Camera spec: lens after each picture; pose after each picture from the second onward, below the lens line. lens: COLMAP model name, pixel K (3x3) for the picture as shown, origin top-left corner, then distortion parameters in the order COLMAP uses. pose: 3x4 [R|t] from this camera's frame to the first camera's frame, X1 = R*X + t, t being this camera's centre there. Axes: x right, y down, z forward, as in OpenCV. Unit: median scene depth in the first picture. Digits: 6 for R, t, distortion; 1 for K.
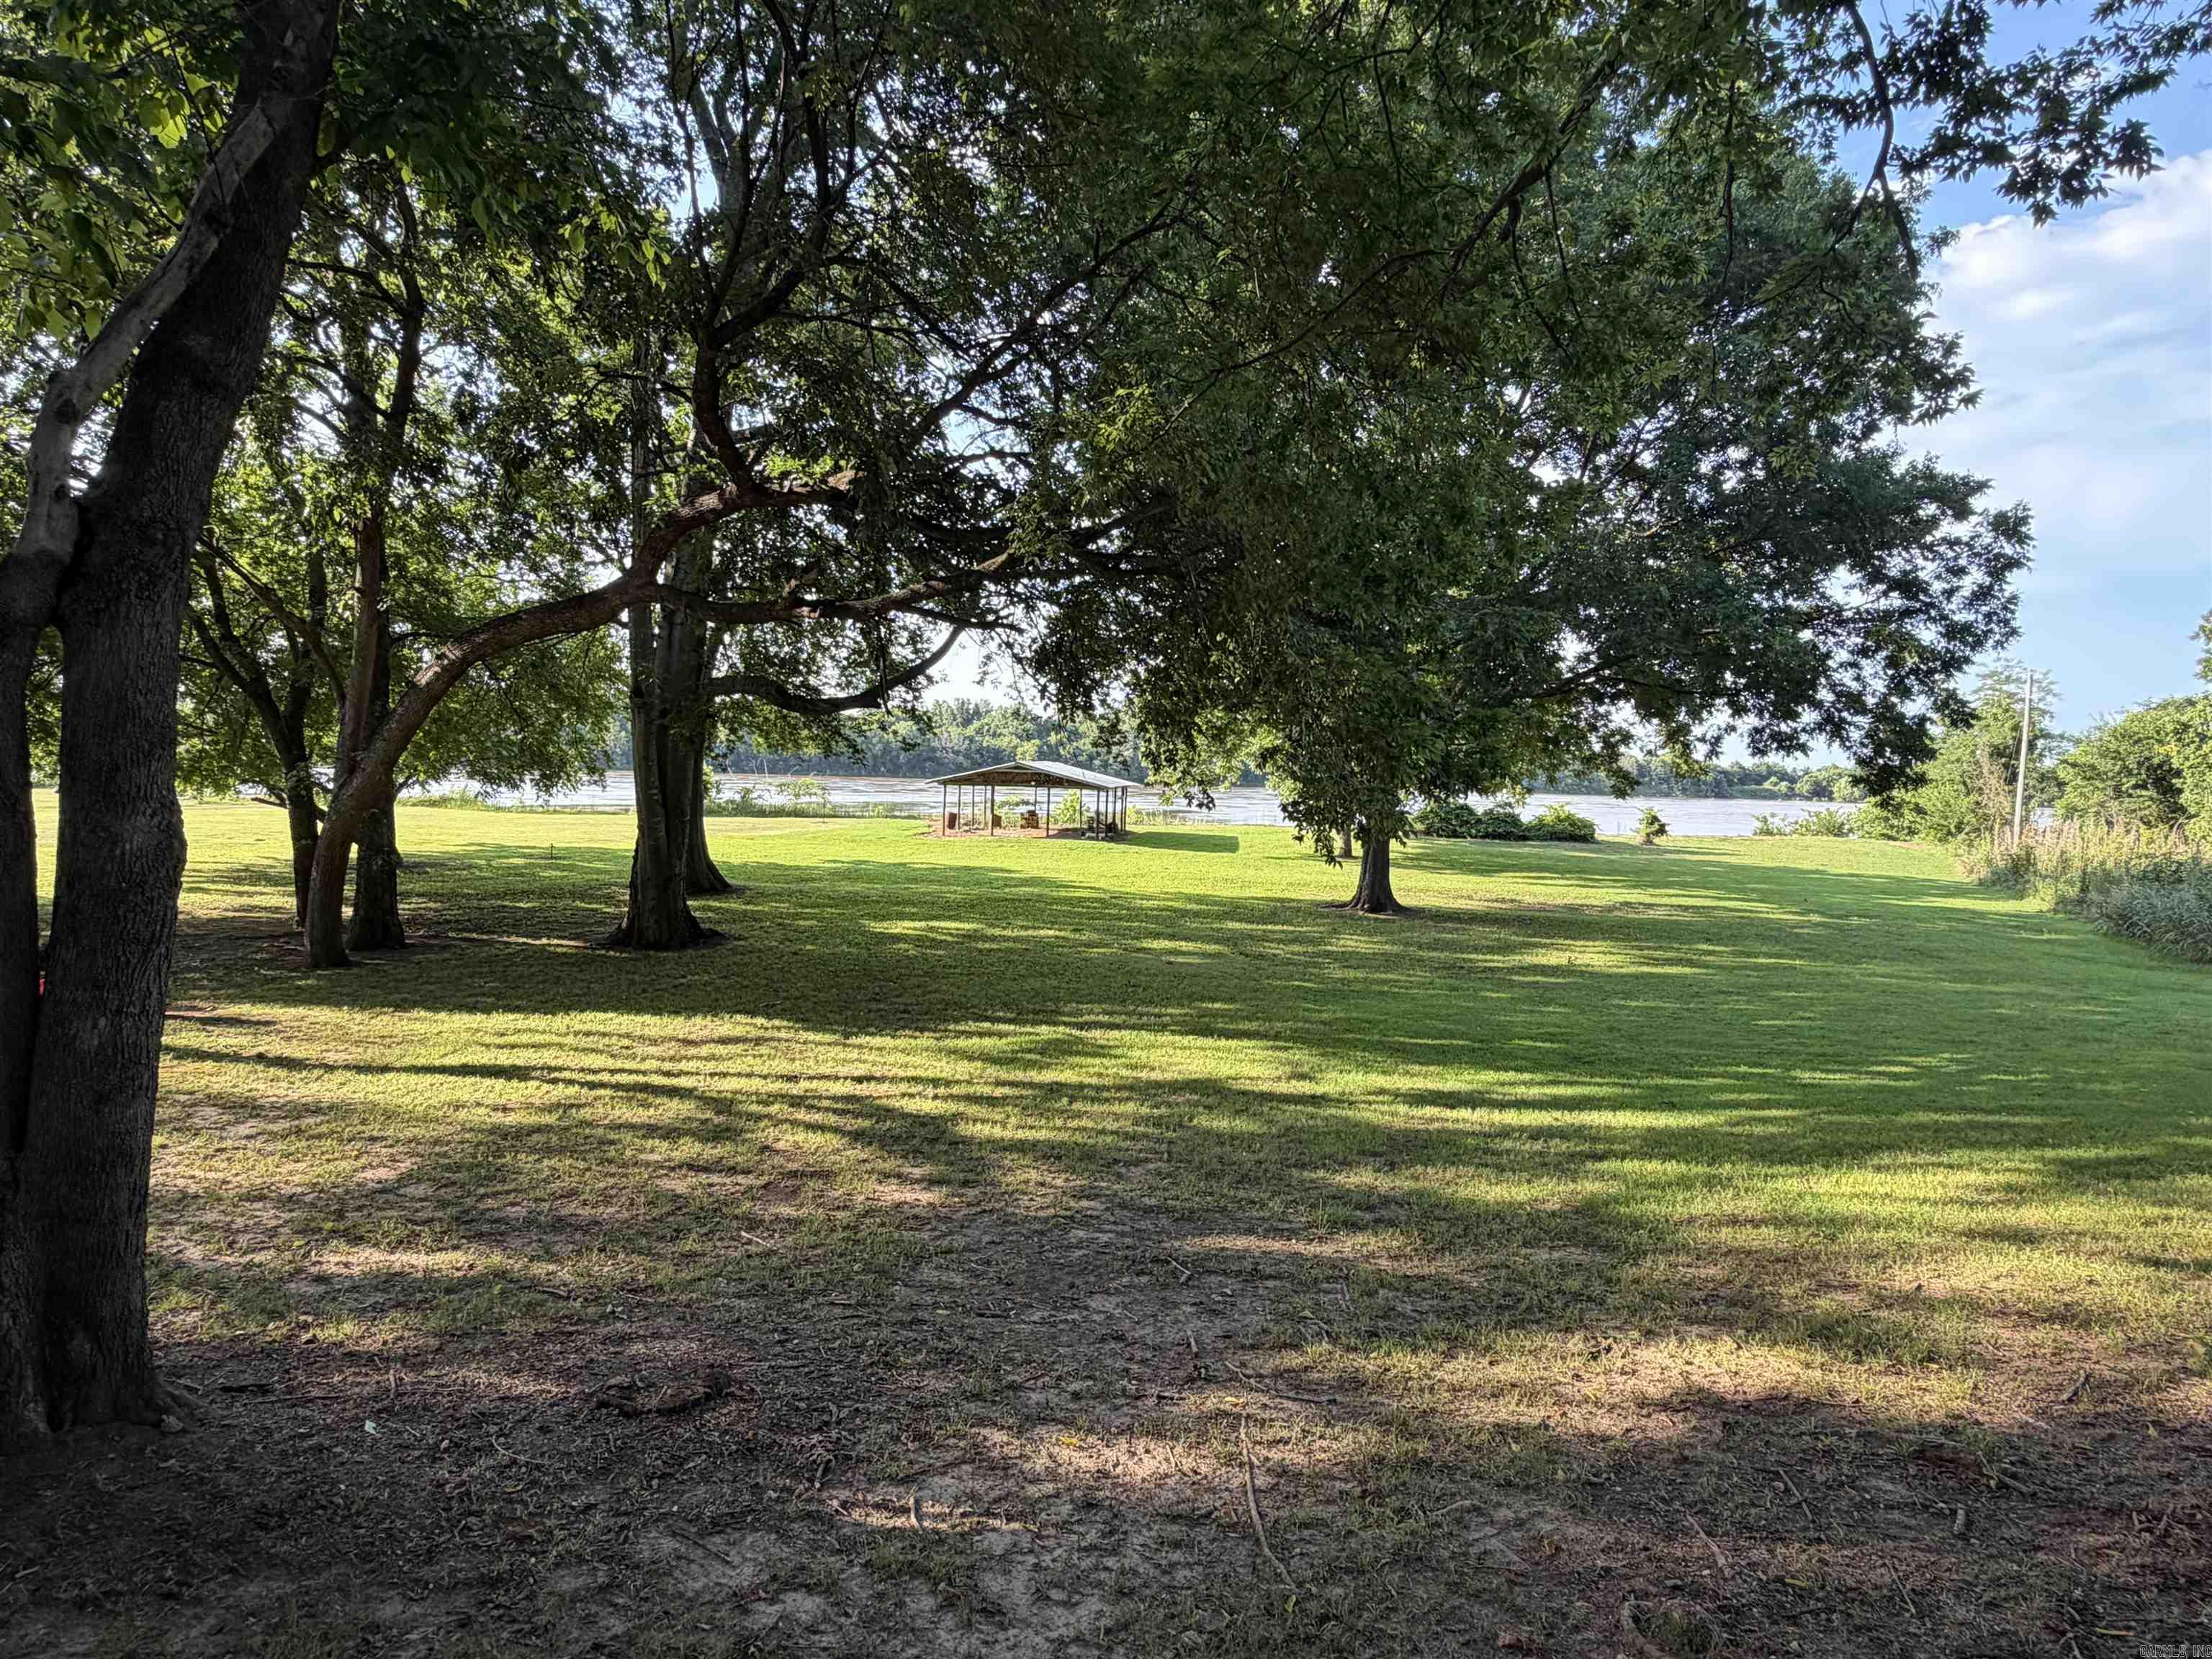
lens RADIAL K [[1273.7, 0, 1109.0], [0, 1273.7, 824.7], [0, 0, 1]] dist [-0.002523, -0.000846]
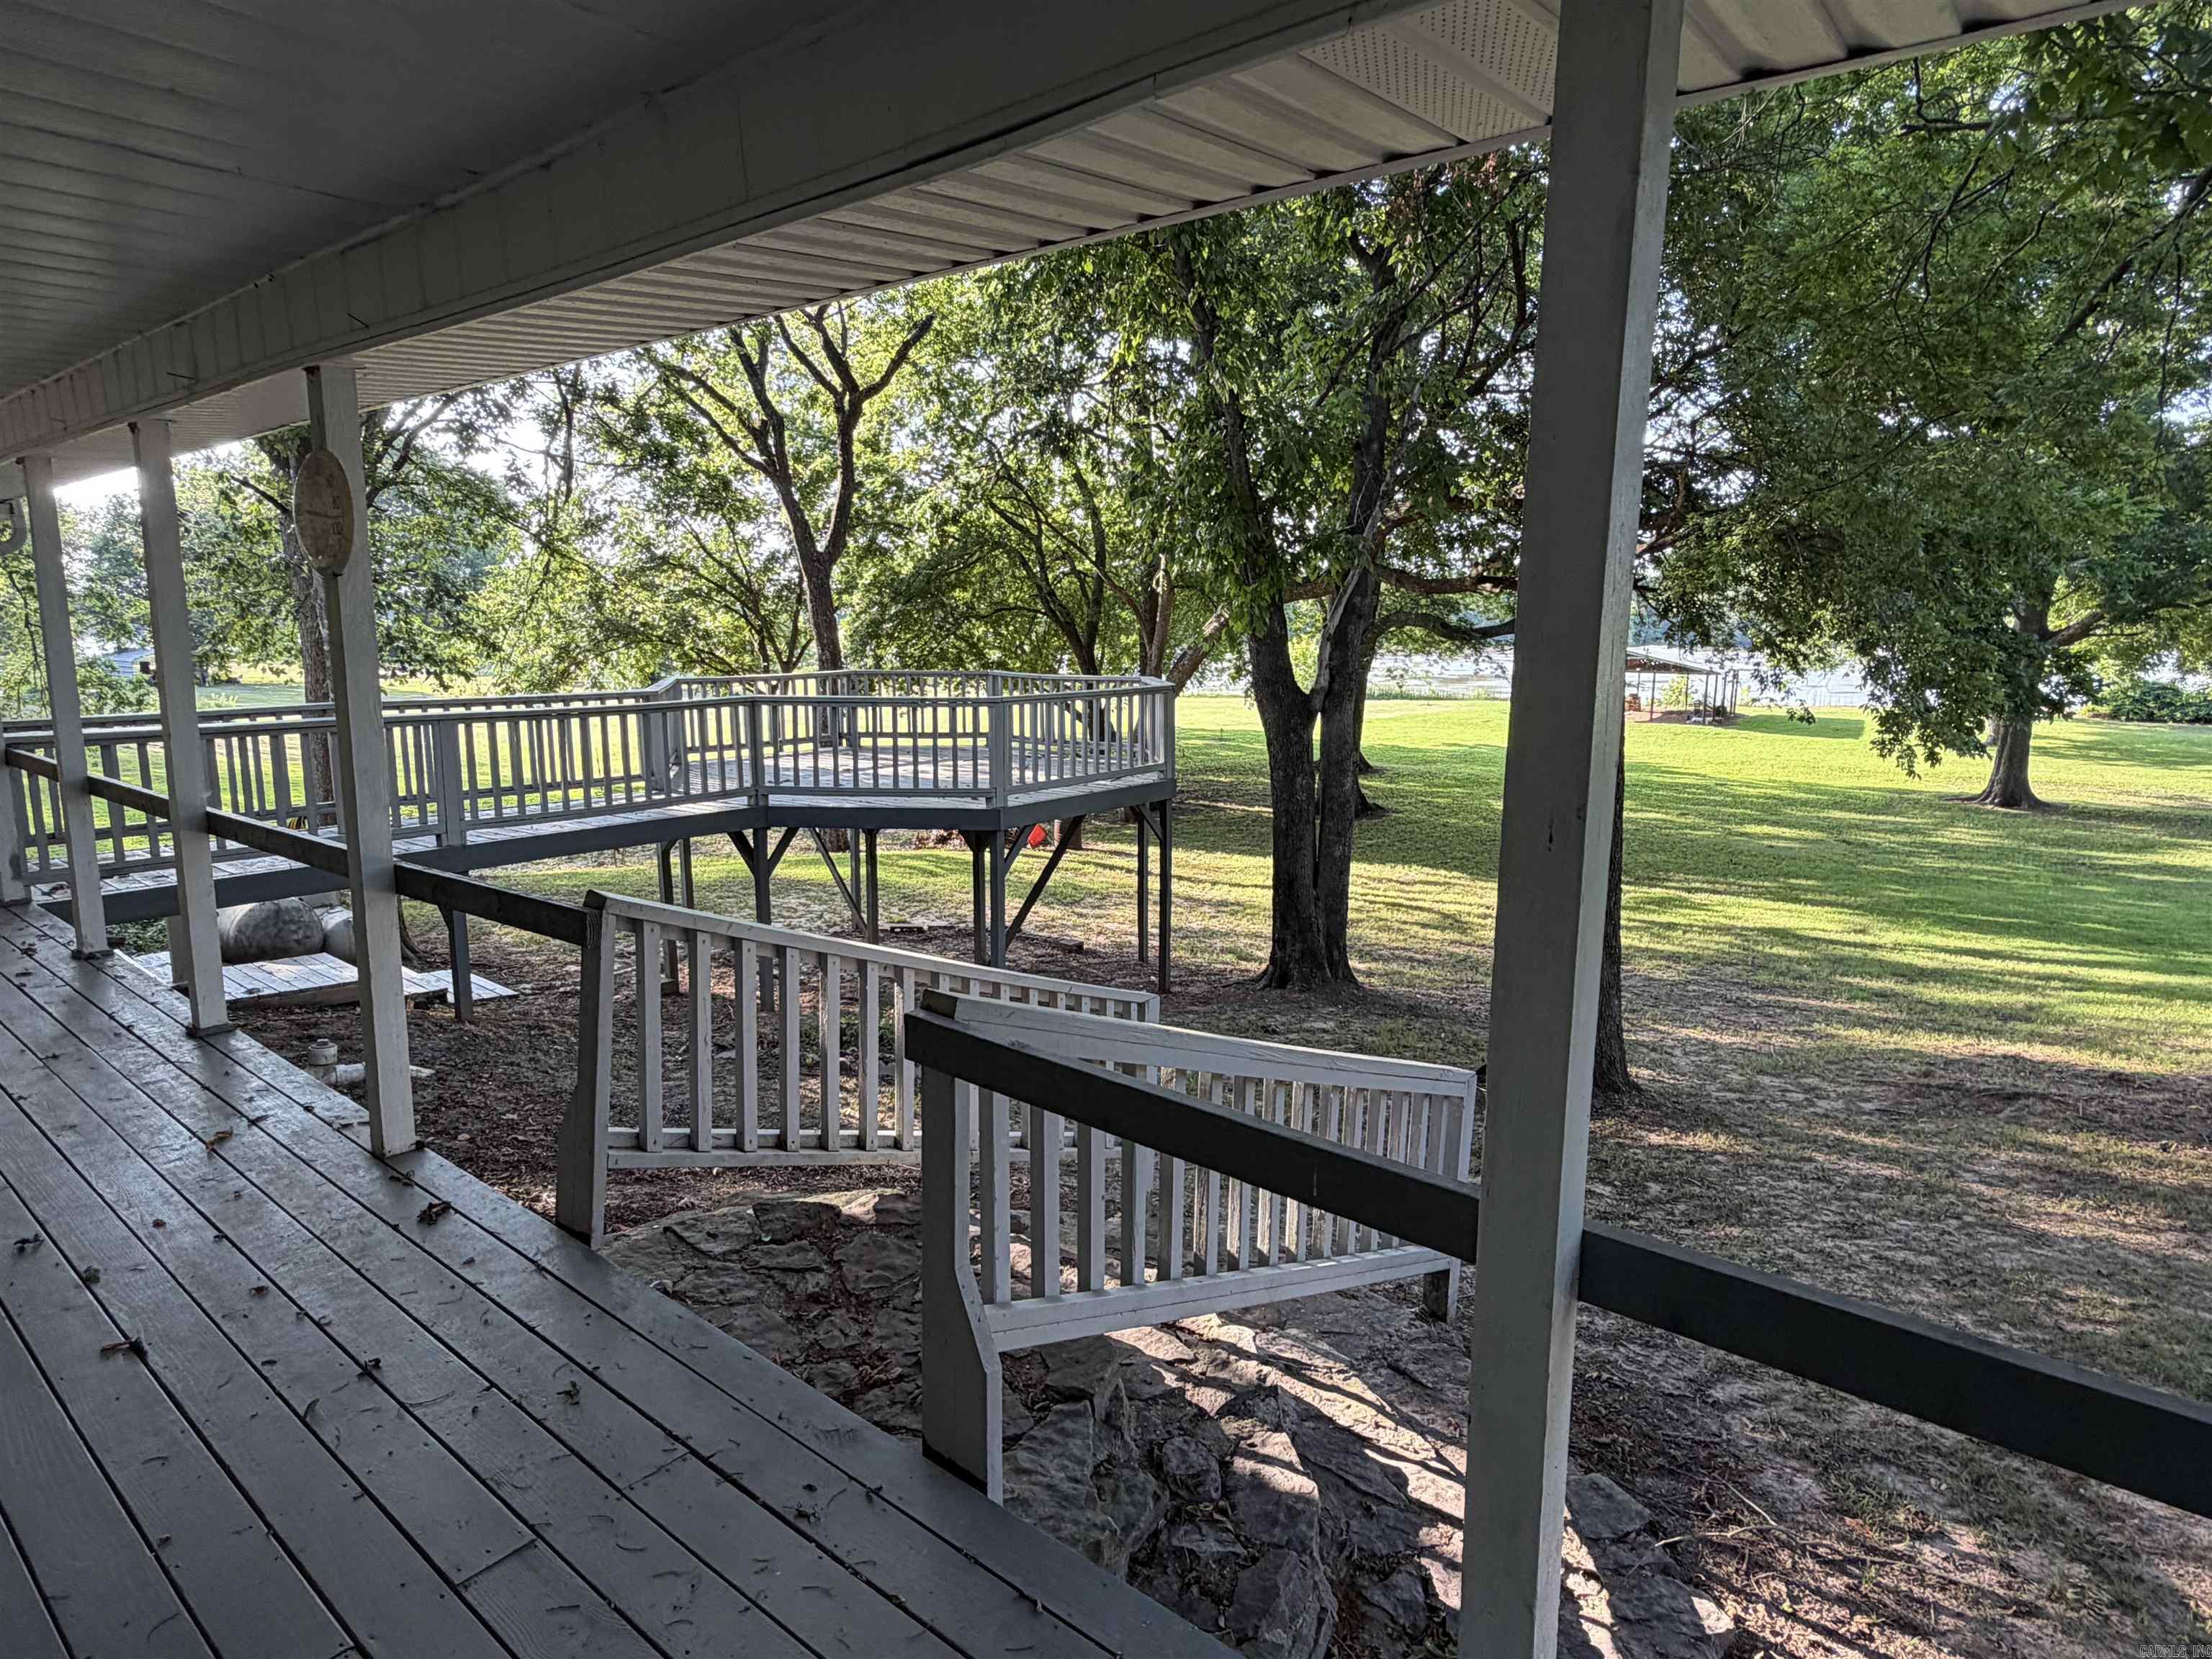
lens RADIAL K [[1273.7, 0, 1108.7], [0, 1273.7, 828.1], [0, 0, 1]] dist [-0.002523, -0.000846]
pose [[0.903252, 0.041086, -0.427138, -0.001772], [0.003812, 0.994598, 0.103731, -0.021943], [0.429093, -0.095323, 0.898217, -0.217488]]
